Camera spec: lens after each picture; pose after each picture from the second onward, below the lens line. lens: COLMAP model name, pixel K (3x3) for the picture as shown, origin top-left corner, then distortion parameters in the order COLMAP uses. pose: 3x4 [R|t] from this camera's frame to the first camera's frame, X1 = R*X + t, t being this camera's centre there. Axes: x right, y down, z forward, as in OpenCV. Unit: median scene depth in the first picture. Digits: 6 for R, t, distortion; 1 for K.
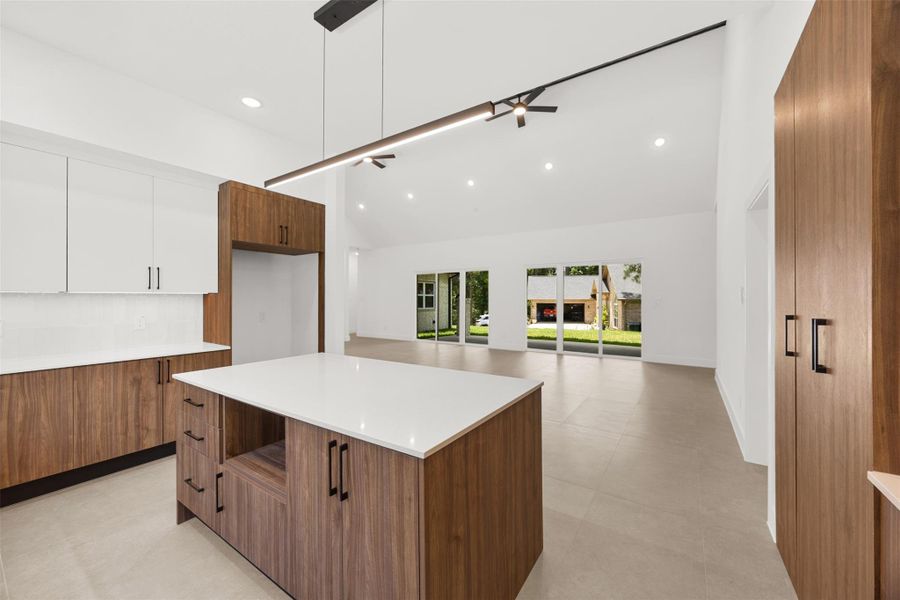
lens RADIAL K [[347.5, 0, 447.1], [0, 347.5, 295.3], [0, 0, 1]] dist [-0.003050, -0.000103]
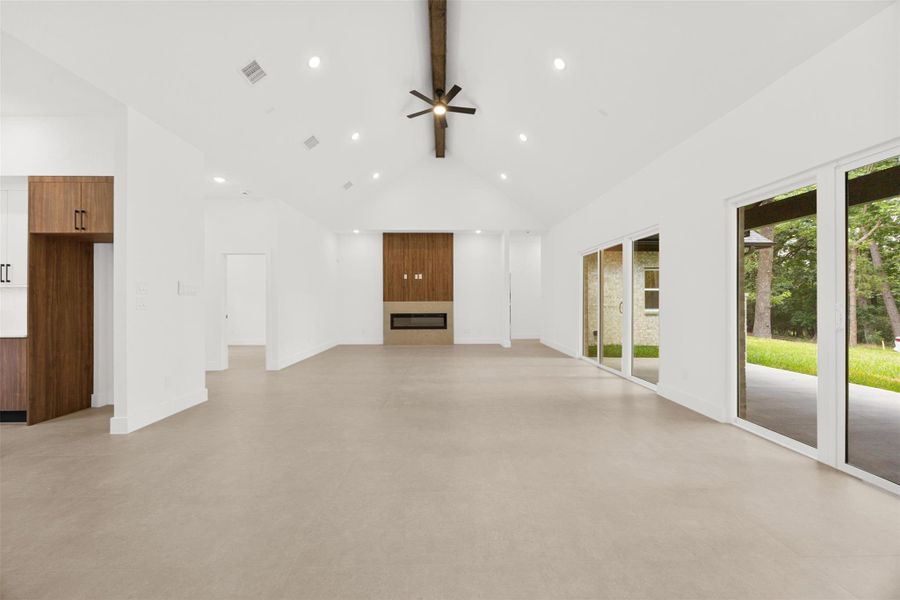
lens RADIAL K [[341.6, 0, 450.0], [0, 341.6, 300.0], [0, 0, 1]] dist [-0.000979, -0.000066]
pose [[0.580335, 0.002642, -0.814373, 1.136075], [0.007731, 0.999932, 0.008753, 0.051368], [0.814341, -0.011375, 0.580275, 1.713964]]
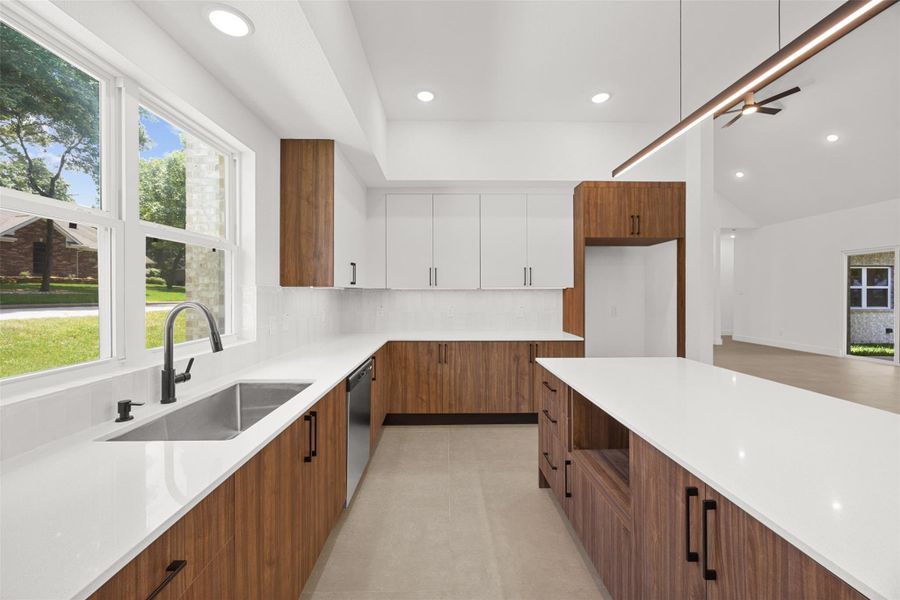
lens RADIAL K [[347.5, 0, 447.1], [0, 347.5, 295.3], [0, 0, 1]] dist [-0.003050, -0.000103]
pose [[0.587523, 0.004129, -0.809197, -0.012802], [0.009204, 0.999888, 0.011785, 0.000240], [0.809155, -0.014372, 0.587419, 0.047442]]
